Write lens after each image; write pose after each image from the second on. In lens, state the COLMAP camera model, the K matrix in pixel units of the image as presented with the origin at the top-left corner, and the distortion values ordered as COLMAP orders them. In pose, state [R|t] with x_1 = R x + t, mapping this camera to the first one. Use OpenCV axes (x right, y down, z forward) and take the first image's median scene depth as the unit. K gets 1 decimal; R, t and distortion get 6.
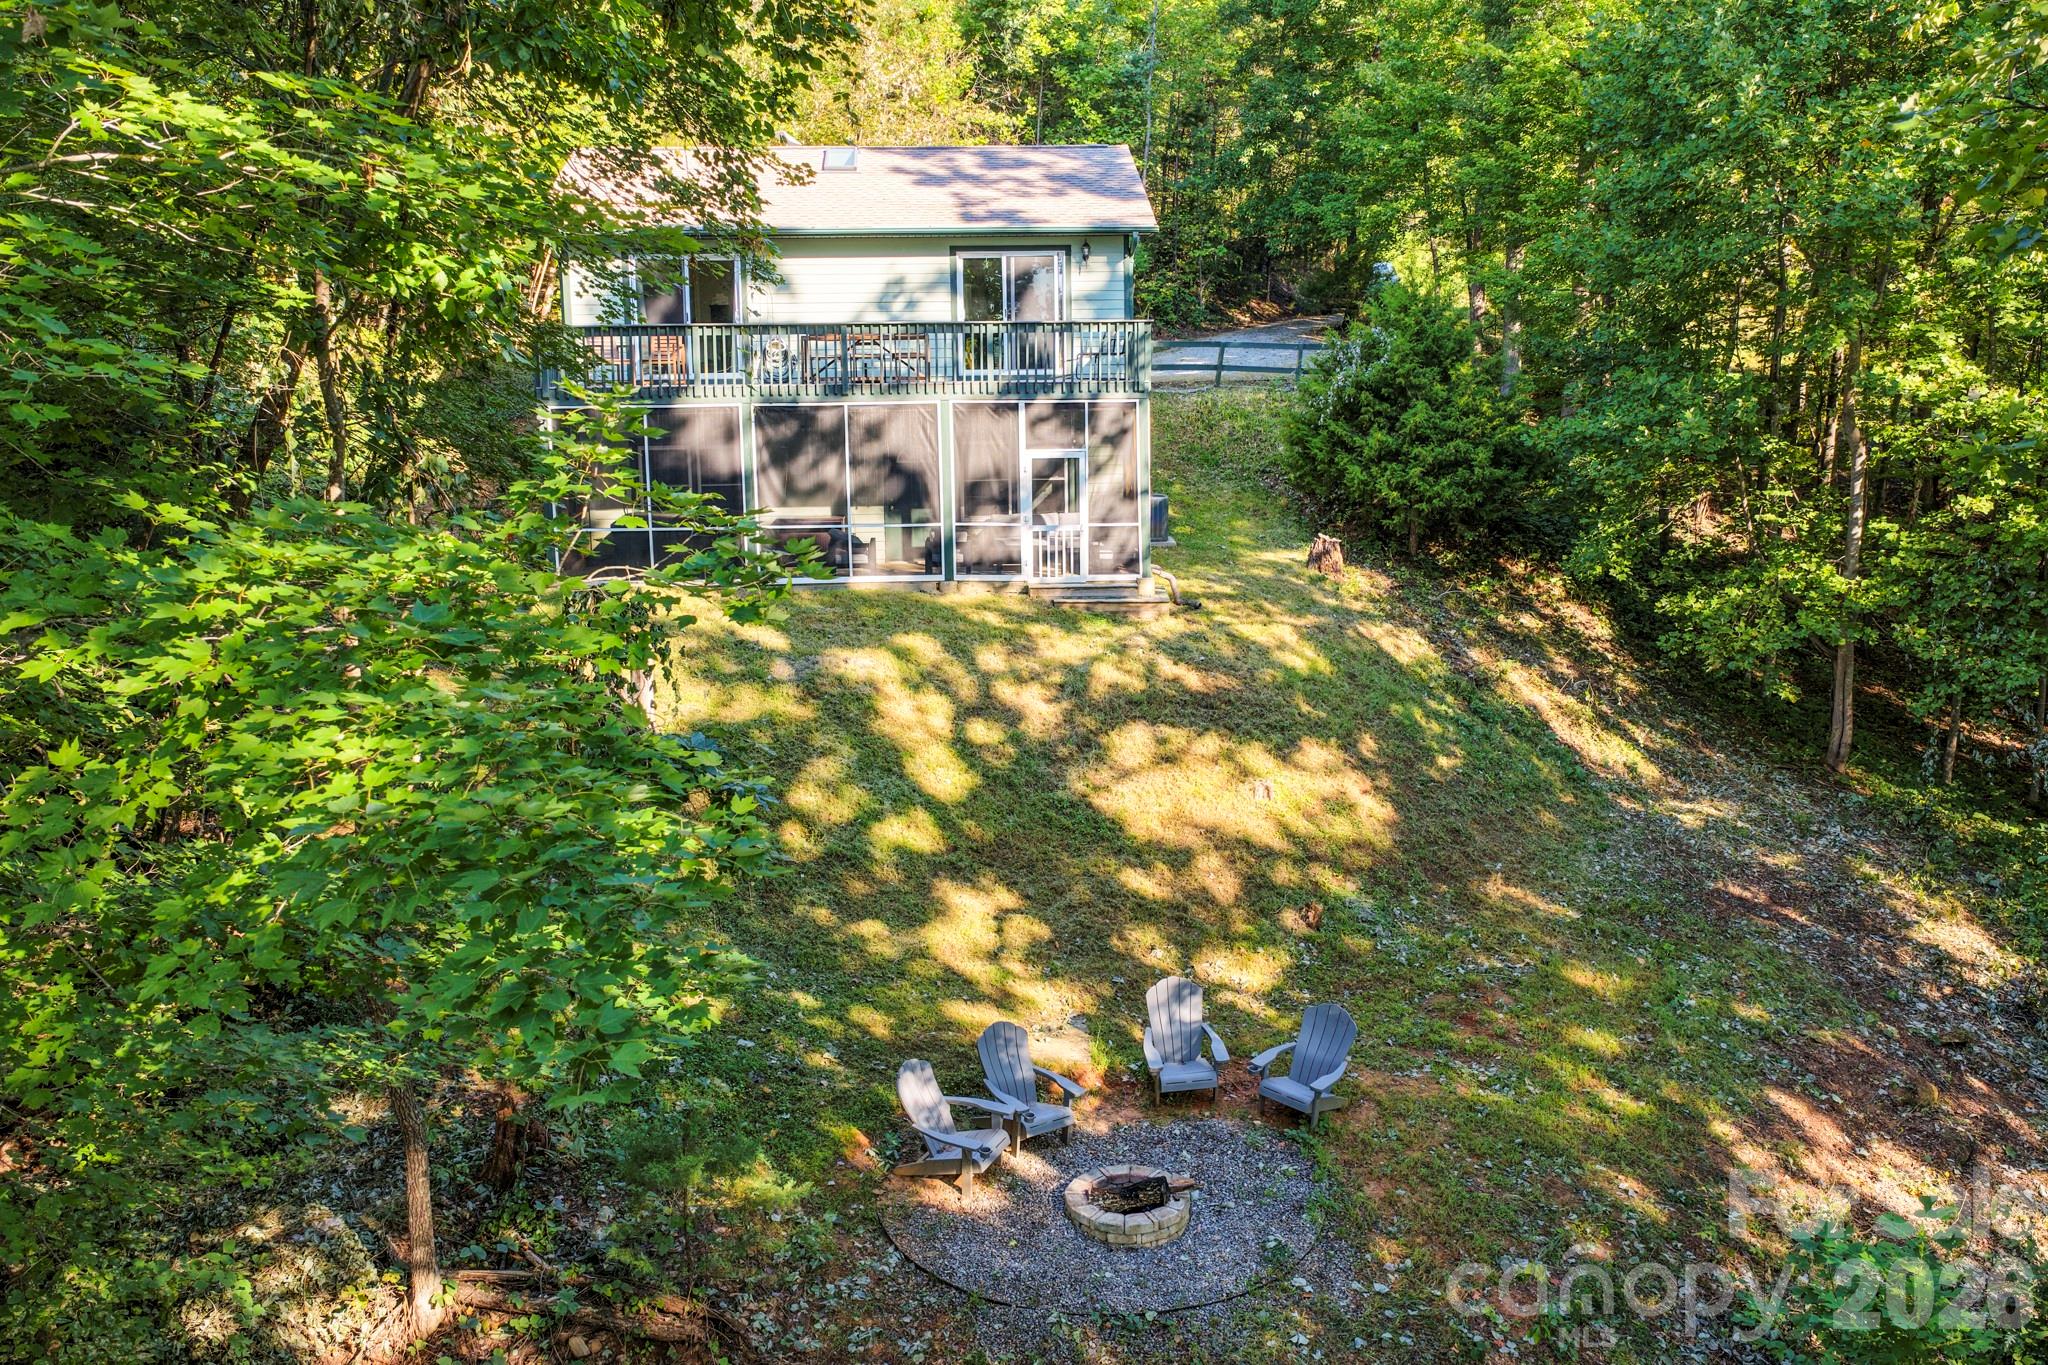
lens RADIAL K [[1706.5, 0, 1024.0], [0, 1706.5, 682.5], [0, 0, 1]] dist [-0.052677, 0.000117]
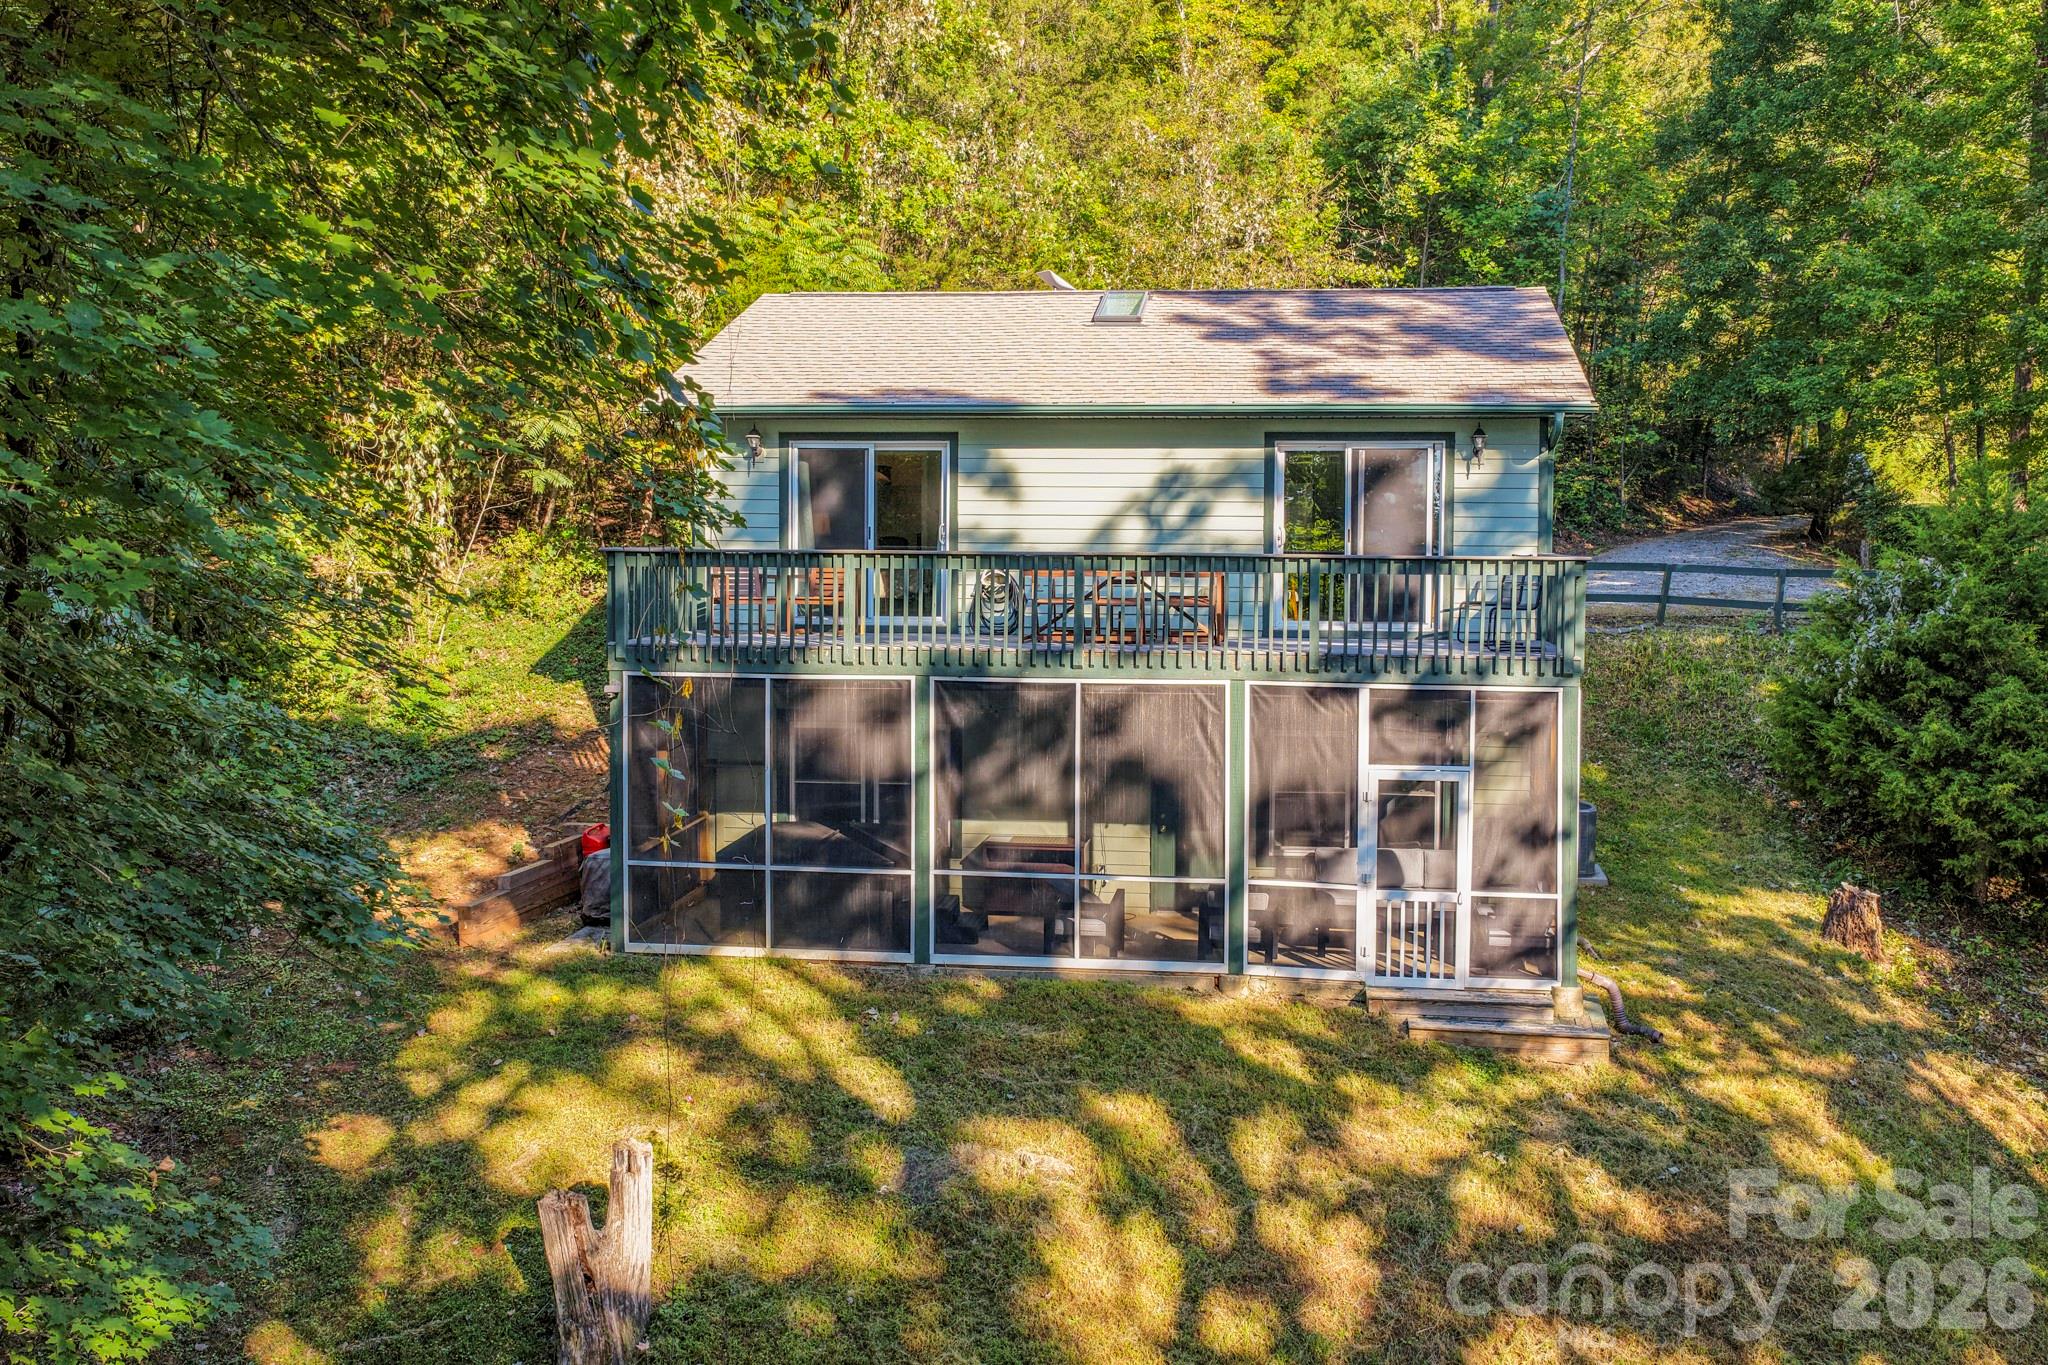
lens RADIAL K [[1722.7, 0, 1028.0], [0, 1722.7, 605.9], [0, 0, 1]] dist [-0.029889, -0.000113]
pose [[0.974404, 0.030226, -0.222764, 0.022015], [-0.062746, 0.988106, -0.140389, -0.095408], [0.215872, 0.150773, 0.964711, 0.366482]]
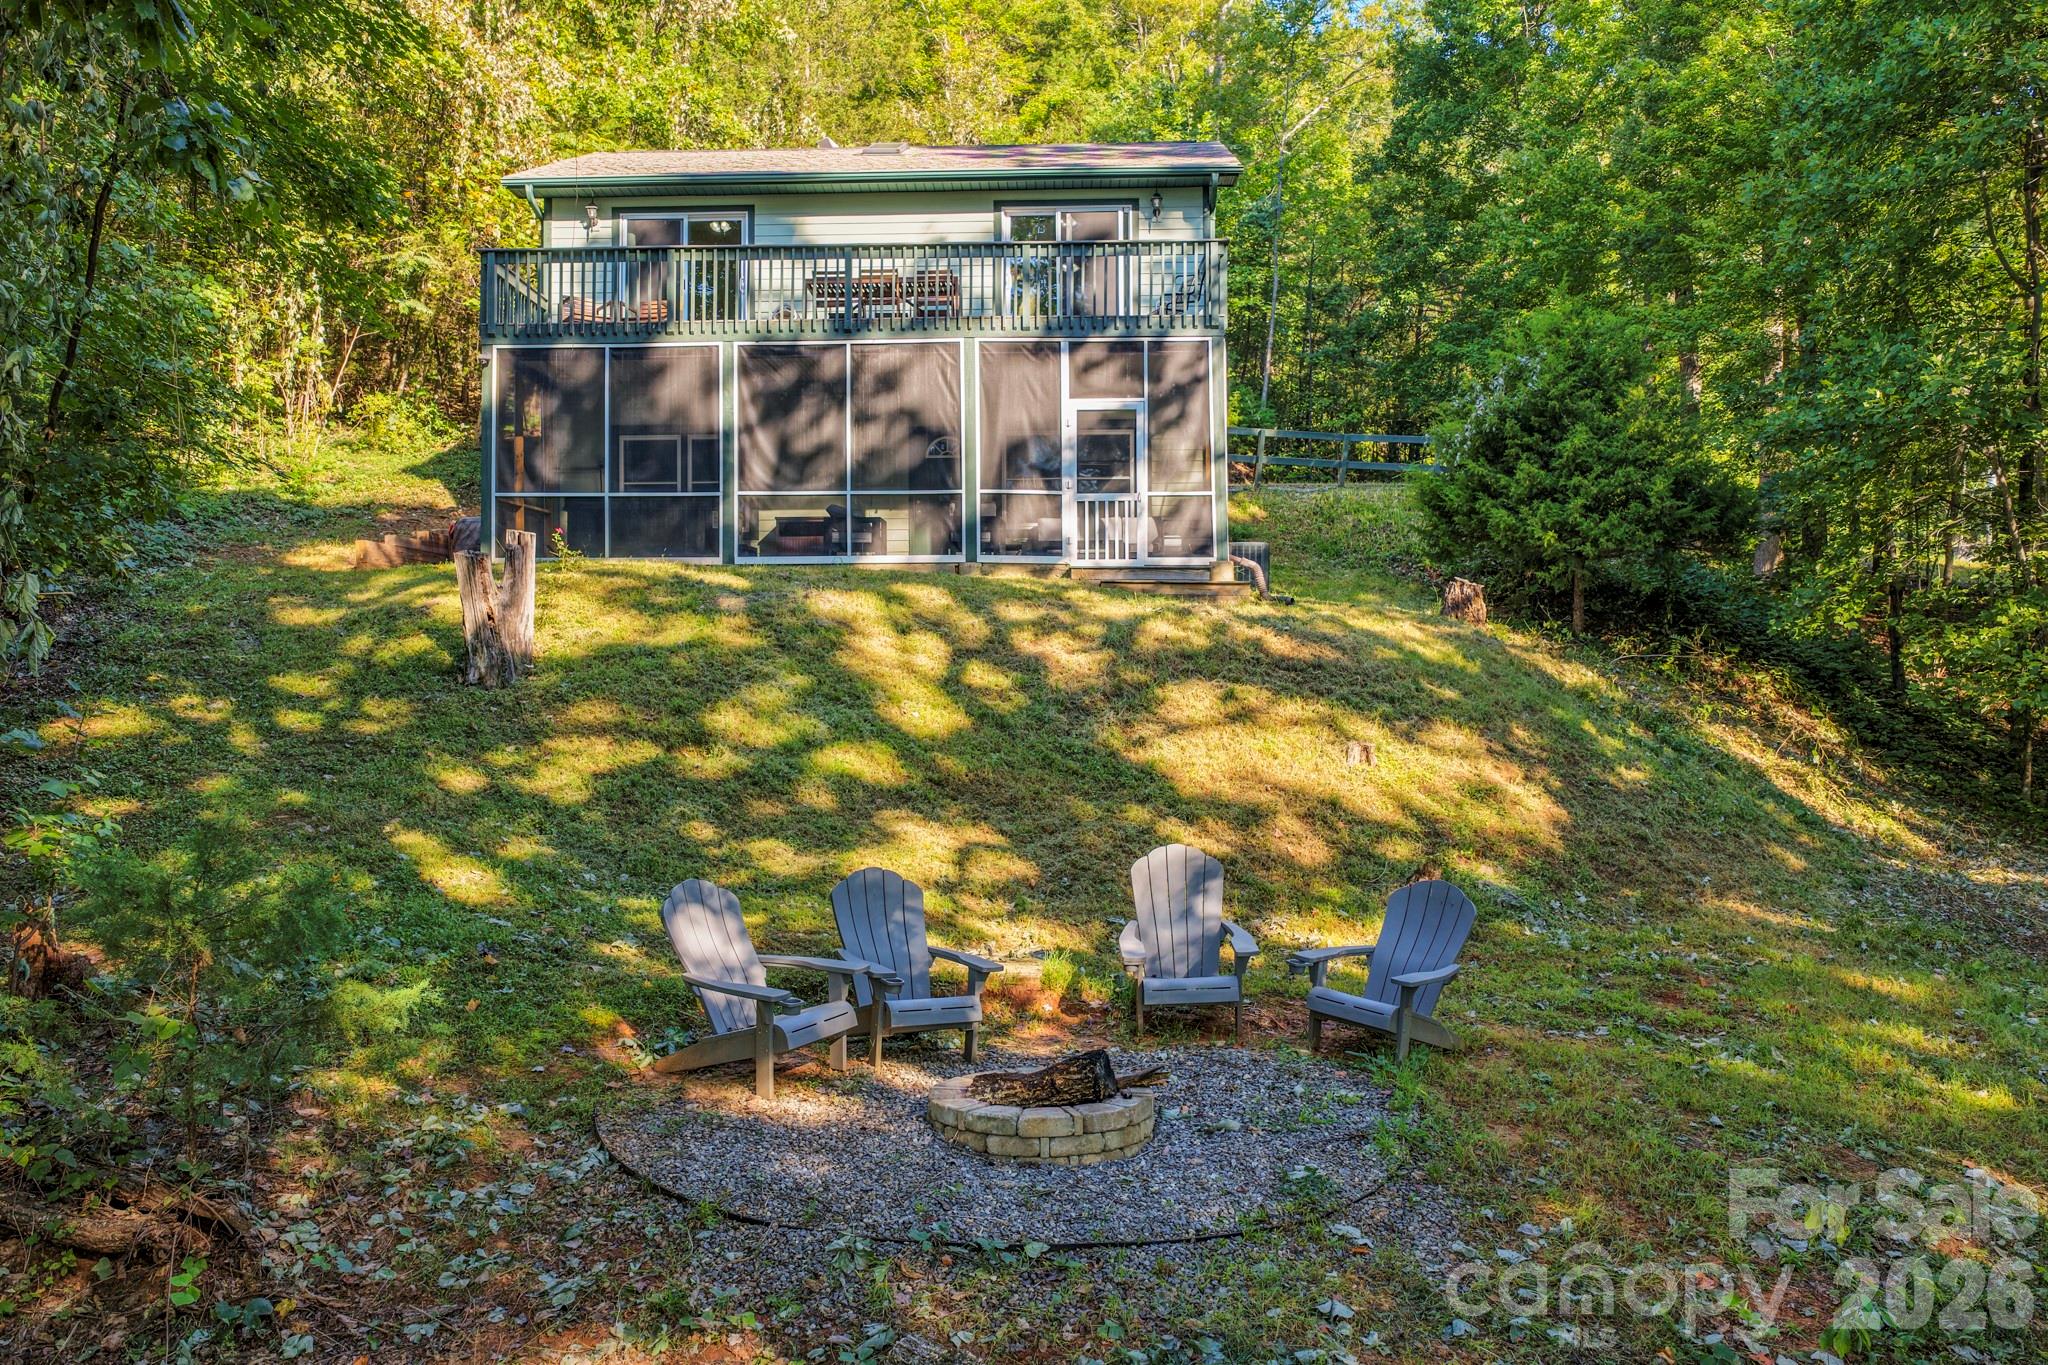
lens RADIAL K [[1695.8, 0, 996.6], [0, 1695.8, 682.2], [0, 0, 1]] dist [0.002445, -0.001323]
pose [[0.993297, 0.006418, -0.115411, 0.057961], [-0.028775, 0.980754, -0.193114, 0.147078], [0.111950, 0.195140, 0.974365, 0.228632]]
